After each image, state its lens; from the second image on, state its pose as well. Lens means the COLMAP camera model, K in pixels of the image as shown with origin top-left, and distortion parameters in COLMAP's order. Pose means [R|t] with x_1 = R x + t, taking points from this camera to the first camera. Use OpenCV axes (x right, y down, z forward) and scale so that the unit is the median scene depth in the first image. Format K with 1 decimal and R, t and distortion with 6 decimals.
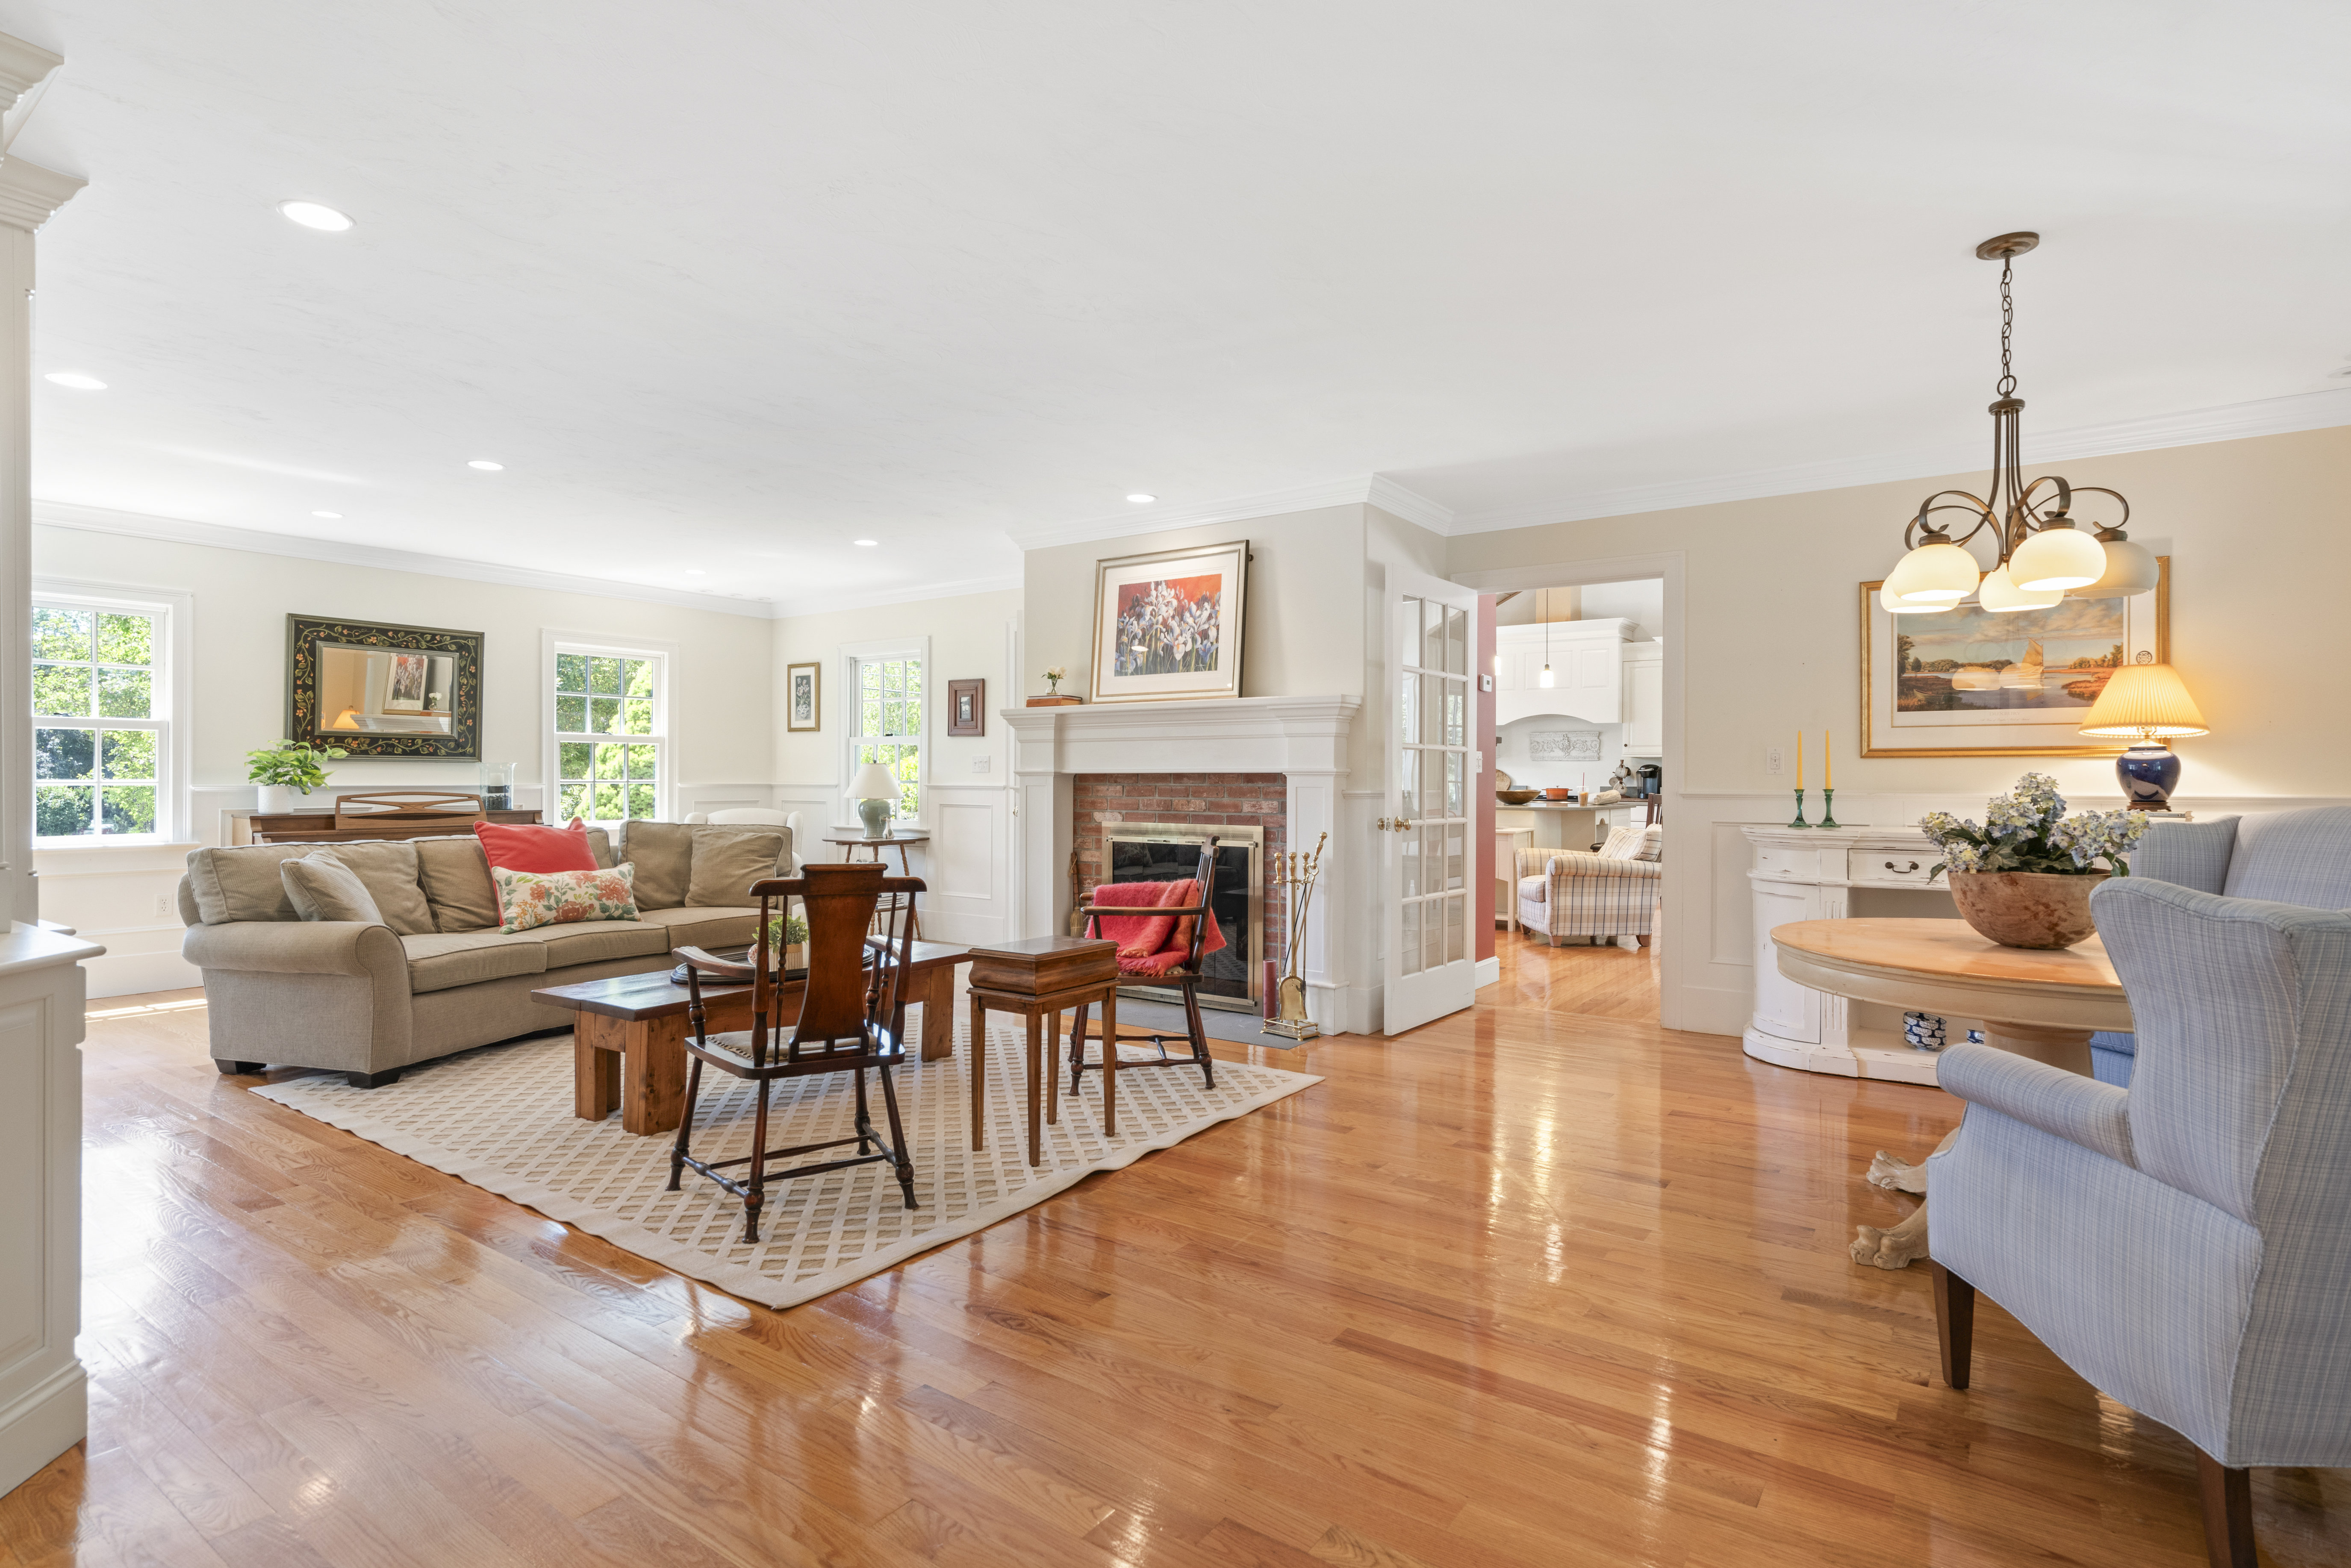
lens RADIAL K [[1195.3, 0, 1184.1], [0, 1195.3, 776.1], [0, 0, 1]] dist [-0.002069, -0.000286]
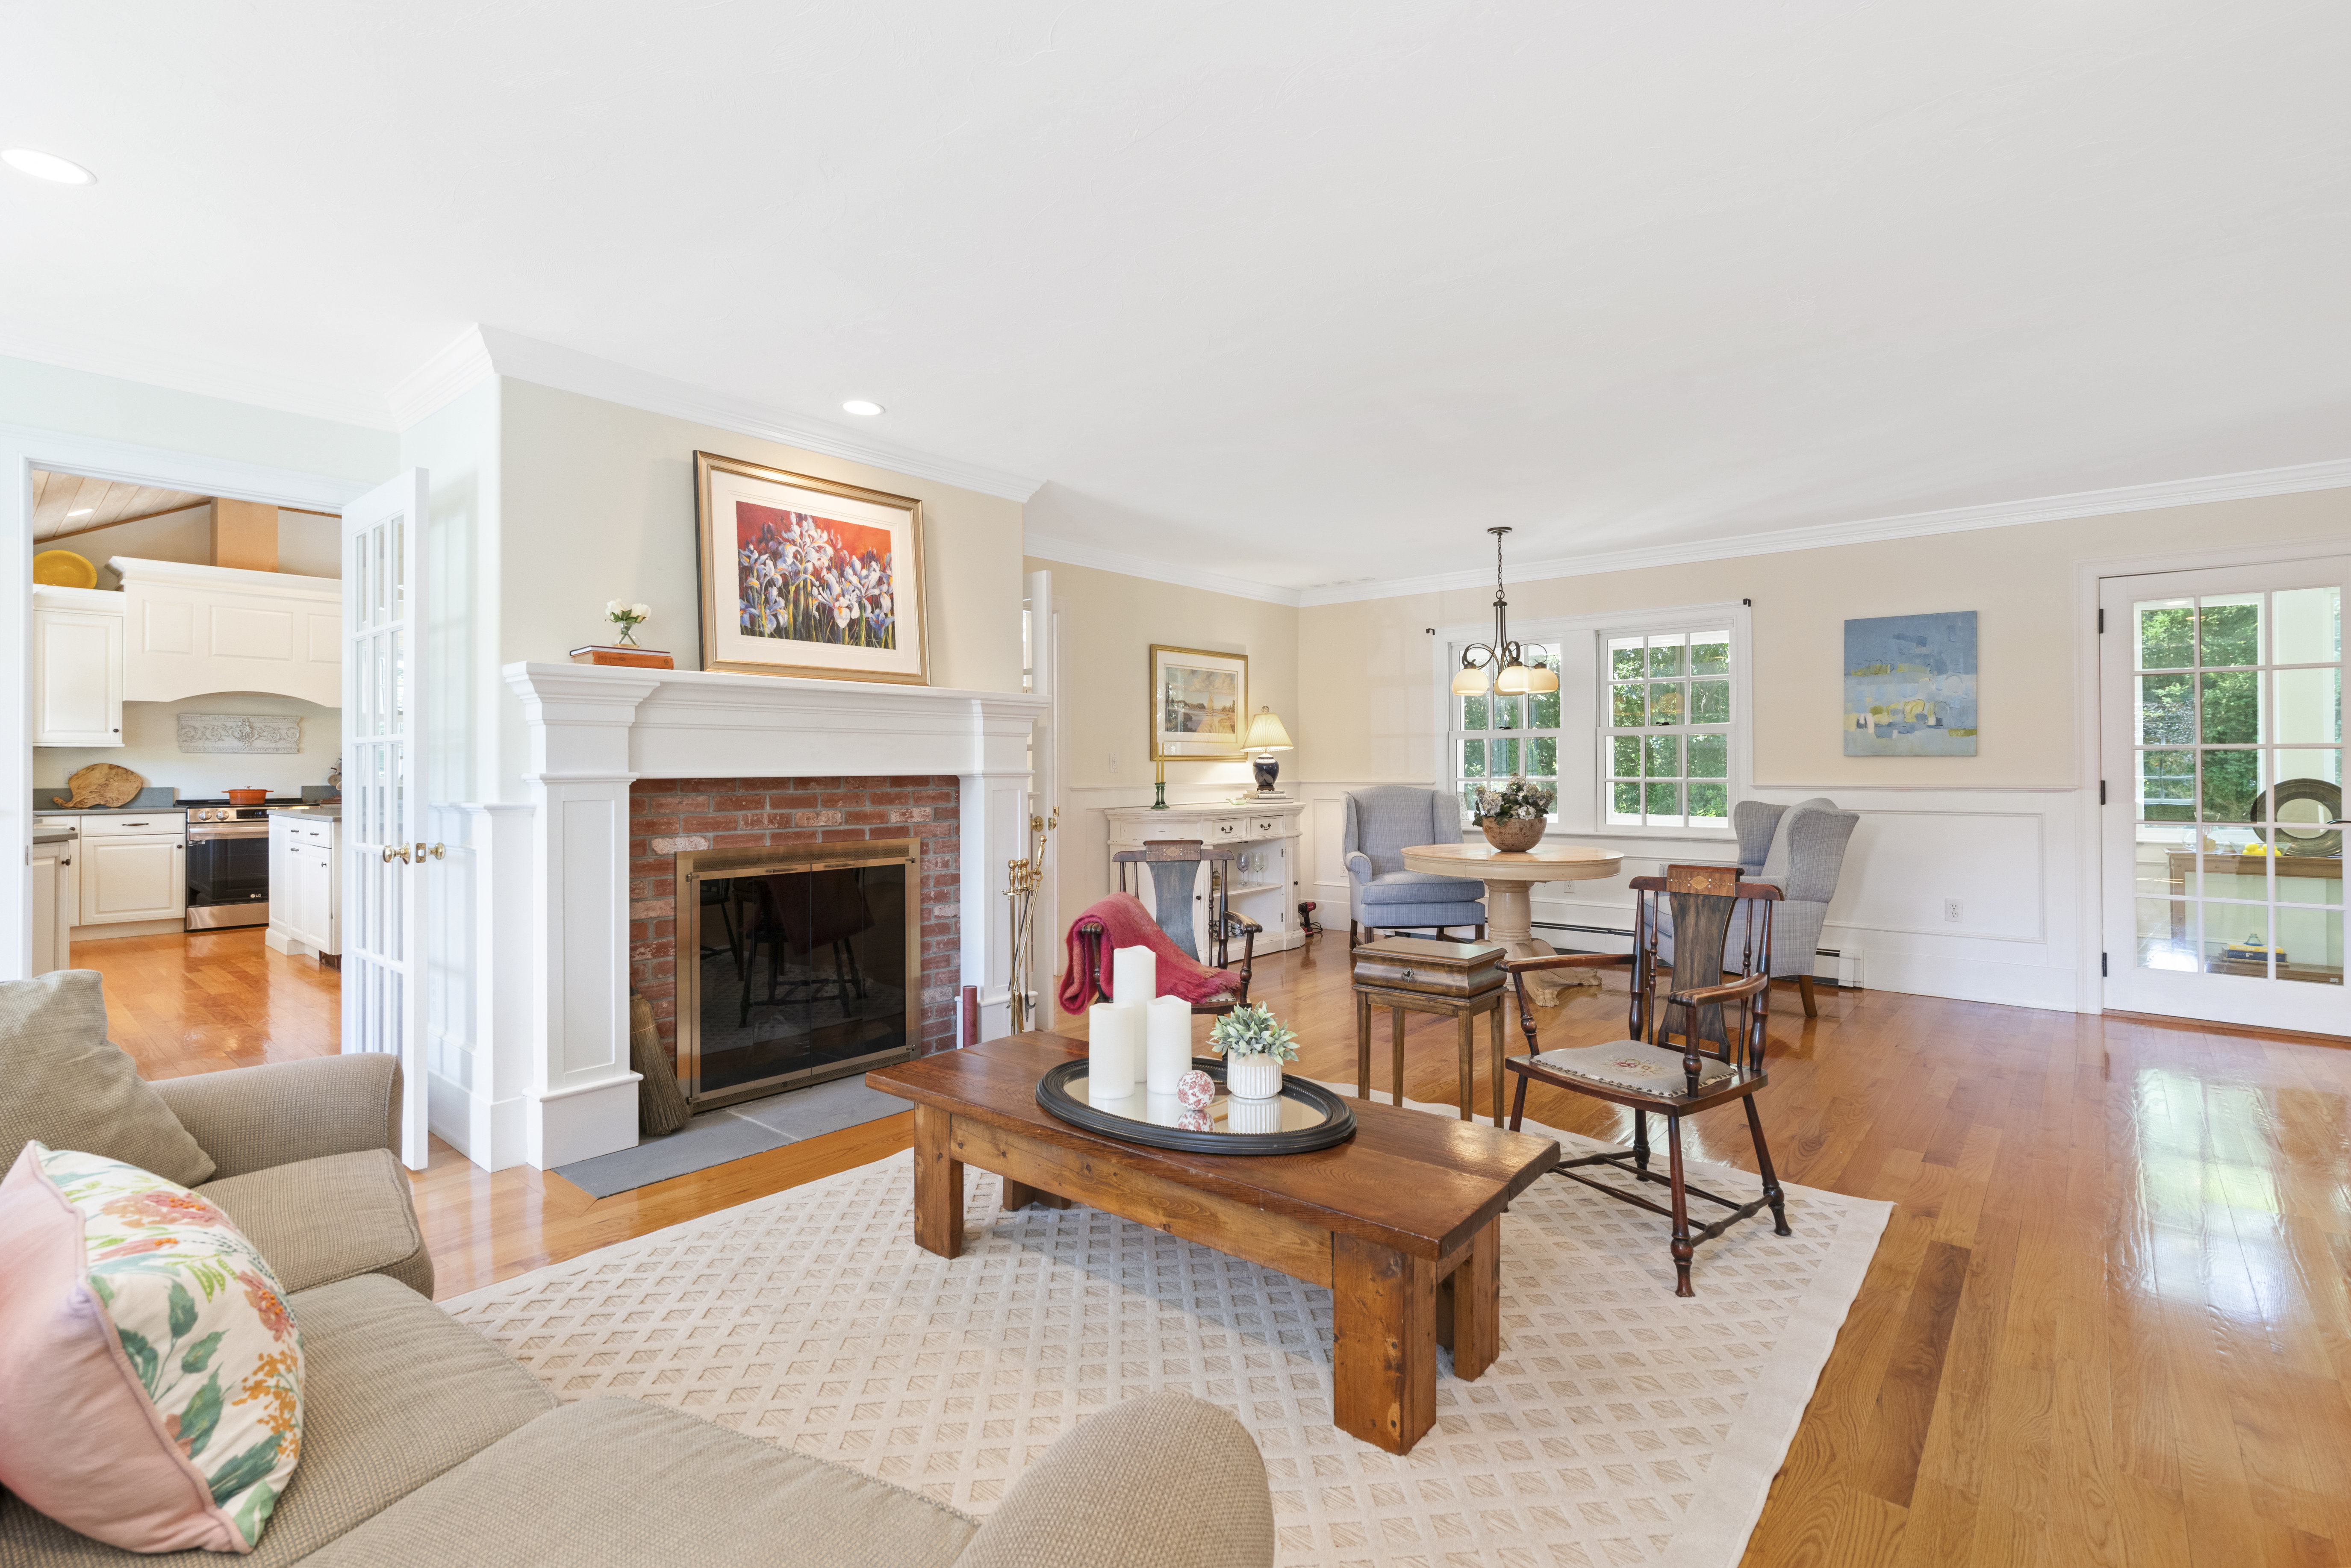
lens RADIAL K [[1093.6, 0, 1180.2], [0, 1093.6, 759.7], [0, 0, 1]] dist [-0.000171, 0.000053]
pose [[0.073455, 0.003217, 0.997293, -0.668866], [0.002328, 0.999992, -0.003397, -0.010072], [-0.997296, 0.002571, 0.073447, 0.717795]]
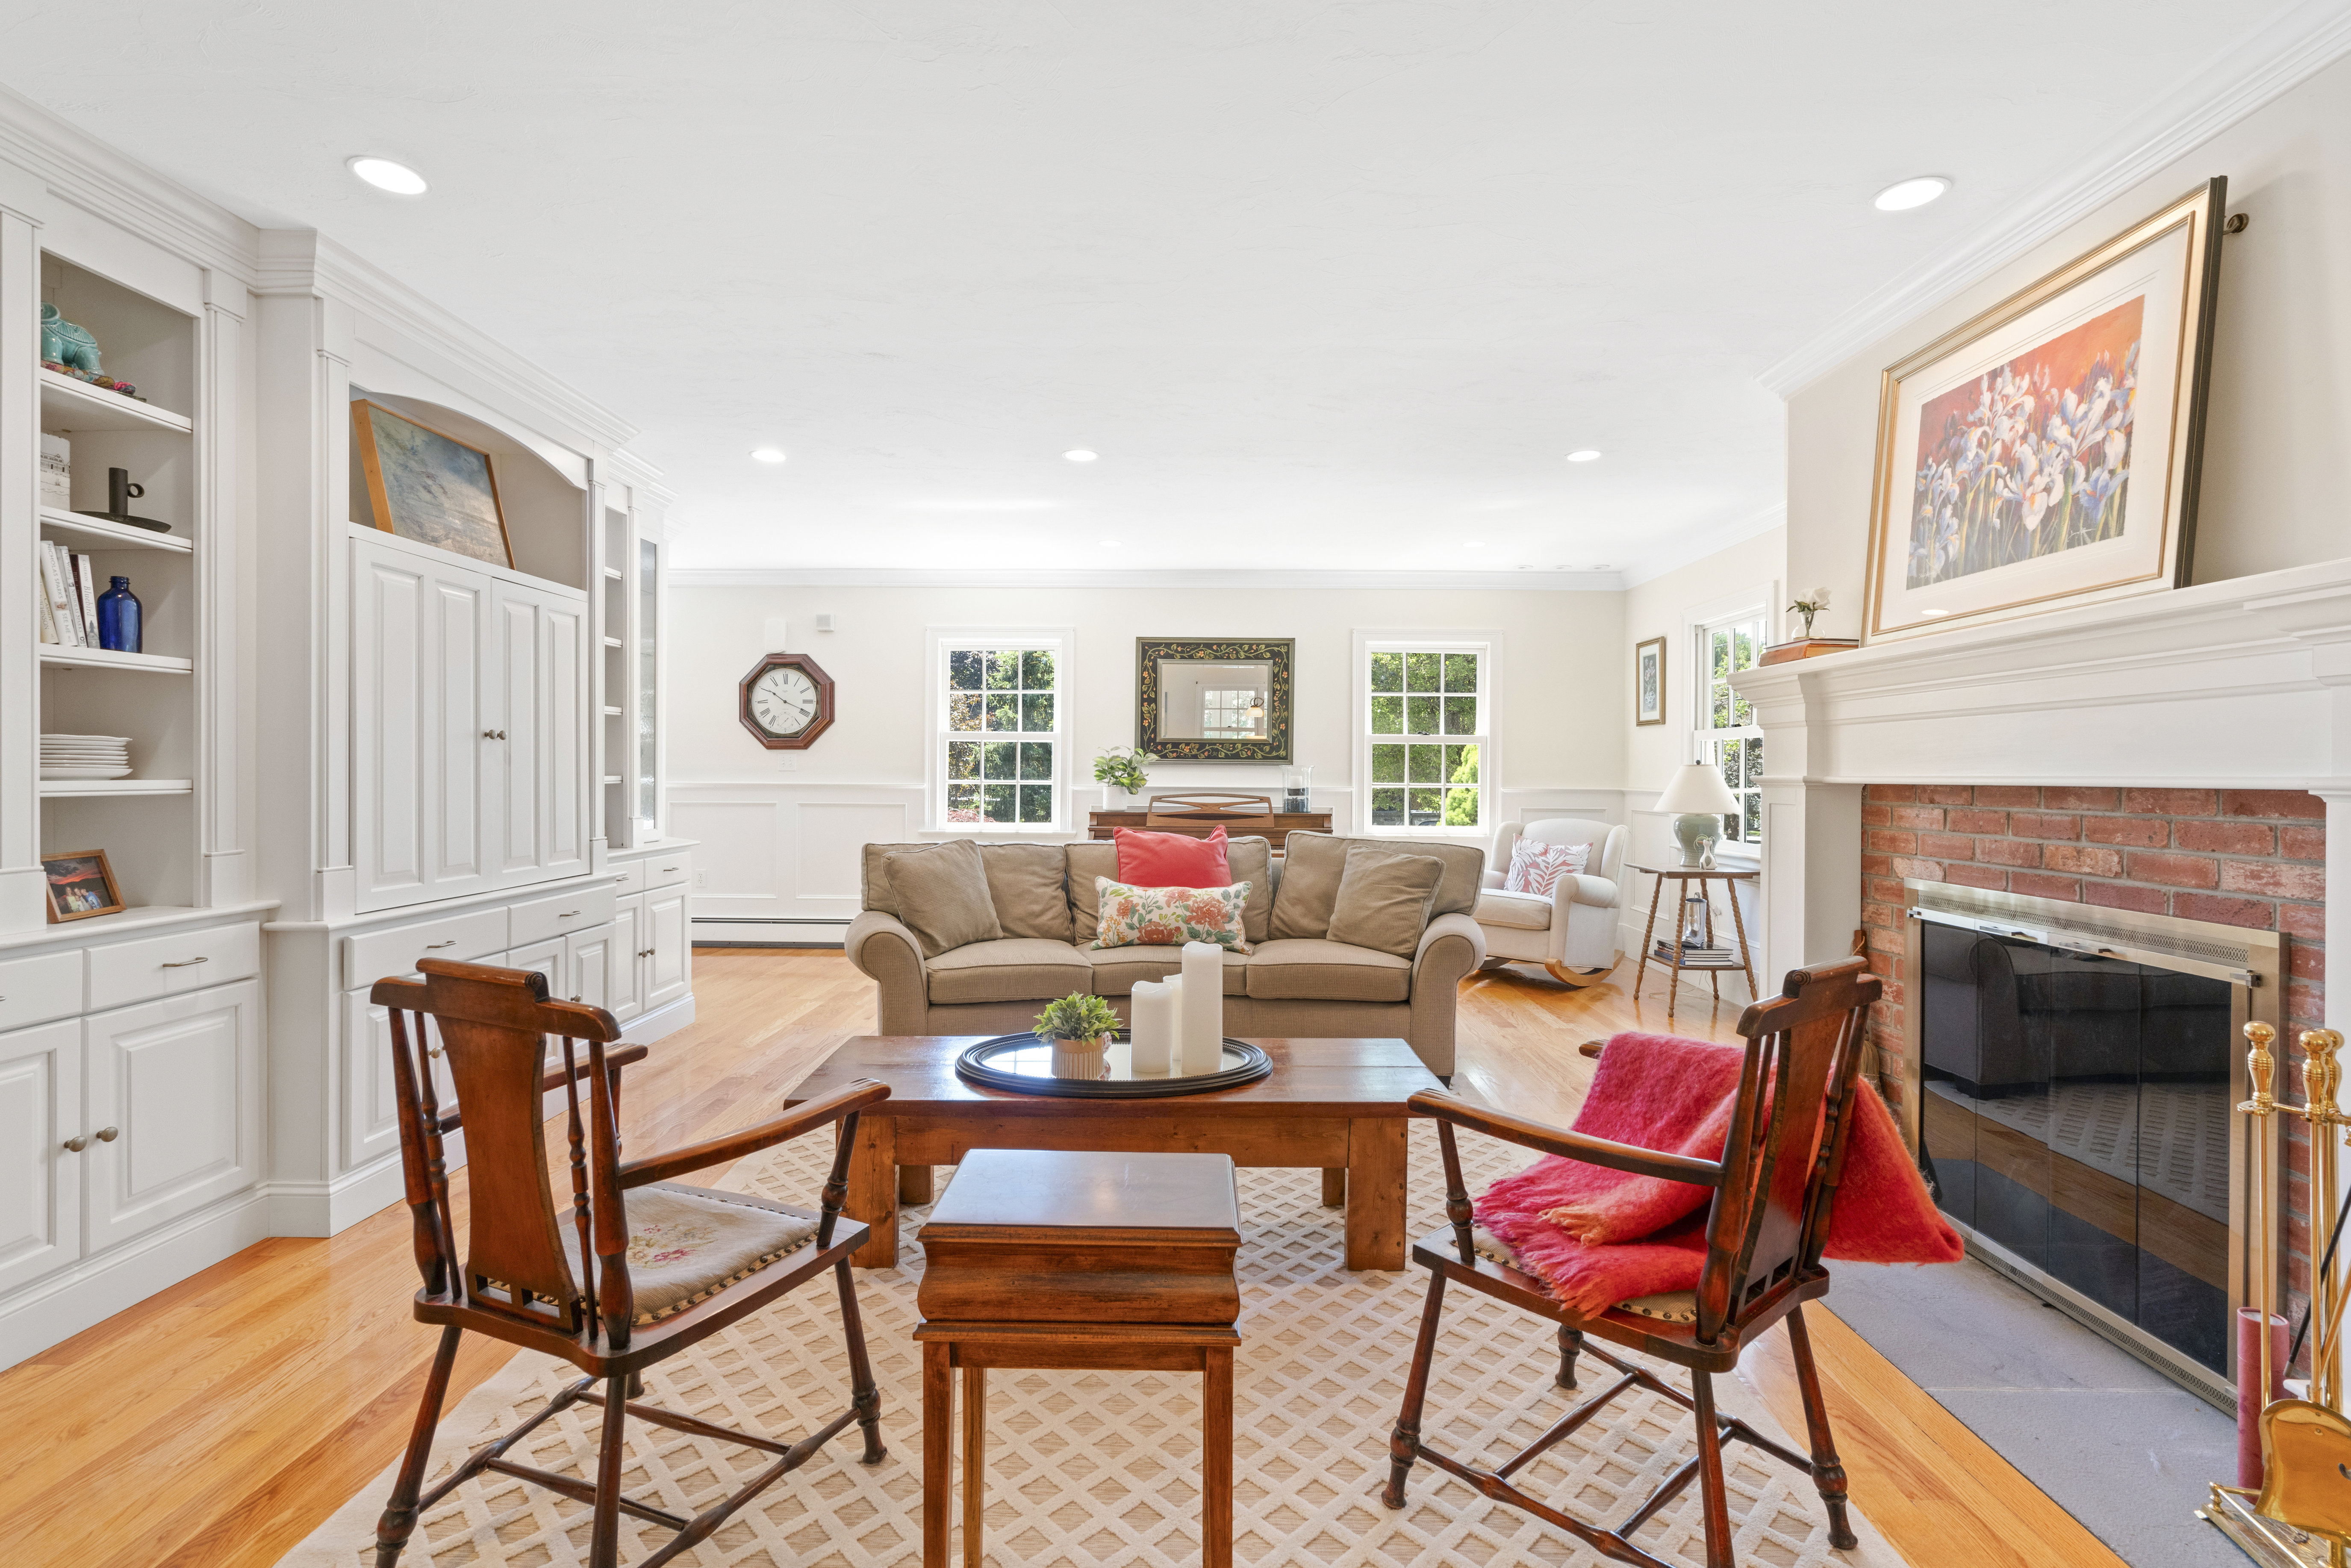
lens RADIAL K [[1071.5, 0, 1164.4], [0, 1071.5, 770.0], [0, 0, 1]] dist [0.000067, 0.000245]
pose [[0.565501, 0.000618, -0.824747, 0.137420], [-0.004925, 0.999984, -0.002627, -0.005810], [0.824733, 0.005547, 0.565495, 0.501029]]
